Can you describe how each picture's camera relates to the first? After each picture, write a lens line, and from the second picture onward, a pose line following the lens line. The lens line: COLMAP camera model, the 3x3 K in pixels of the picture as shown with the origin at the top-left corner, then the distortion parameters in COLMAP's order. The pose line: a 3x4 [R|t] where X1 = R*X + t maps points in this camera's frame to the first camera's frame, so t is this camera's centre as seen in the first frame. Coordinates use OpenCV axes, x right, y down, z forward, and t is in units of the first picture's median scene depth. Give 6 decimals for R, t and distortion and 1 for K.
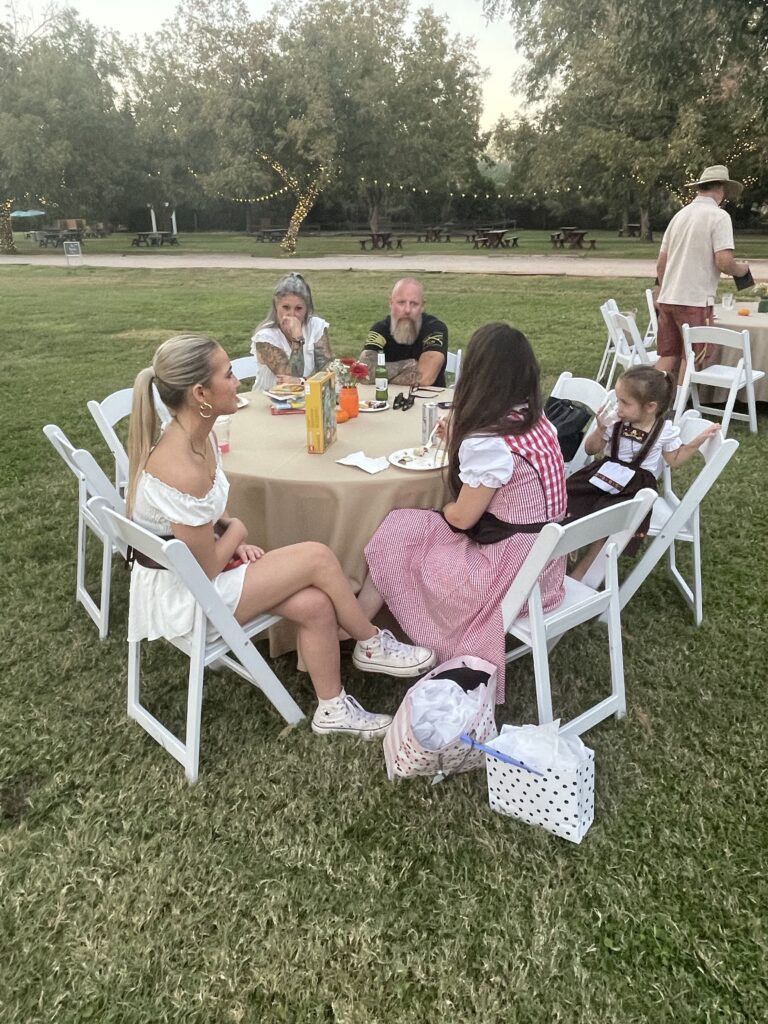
lens RADIAL K [[764.5, 0, 379.3], [0, 764.5, 506.1], [0, 0, 1]] dist [0.005675, 0.003900]
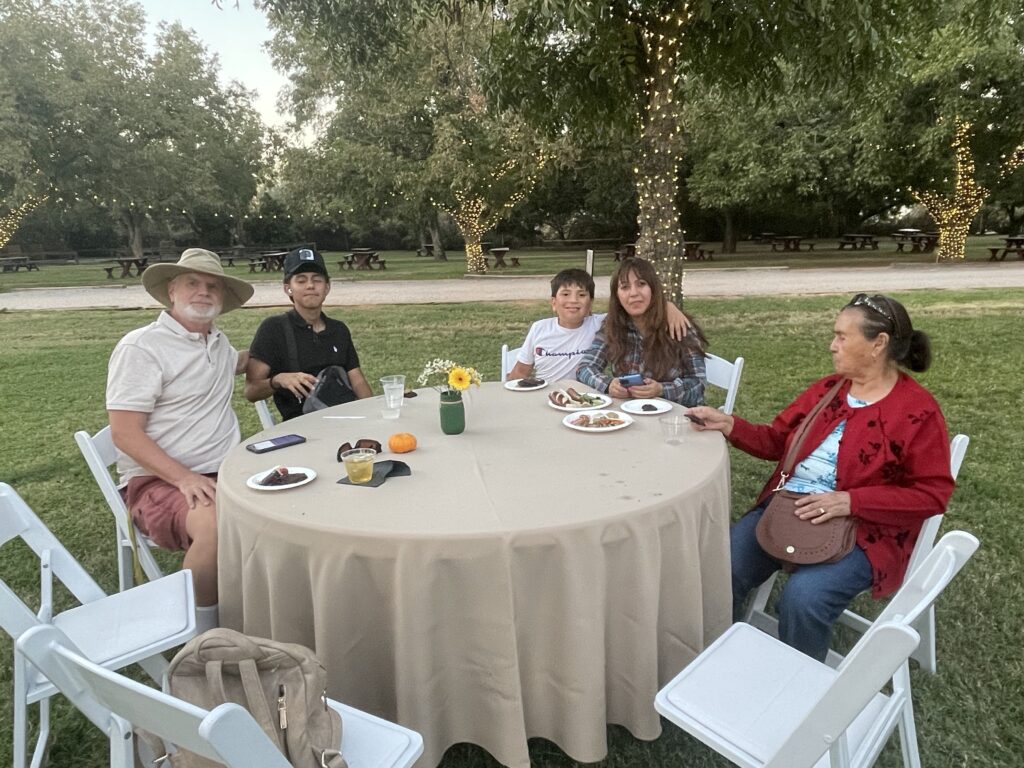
lens RADIAL K [[764.5, 0, 512.0], [0, 764.5, 384.0], [0, 0, 1]] dist [0.005675, 0.003900]
pose [[0.926079, -0.085137, 0.367599, 0.066138], [0.147916, 0.978149, -0.146098, -0.037247], [-0.347128, 0.189672, 0.918437, 0.107120]]
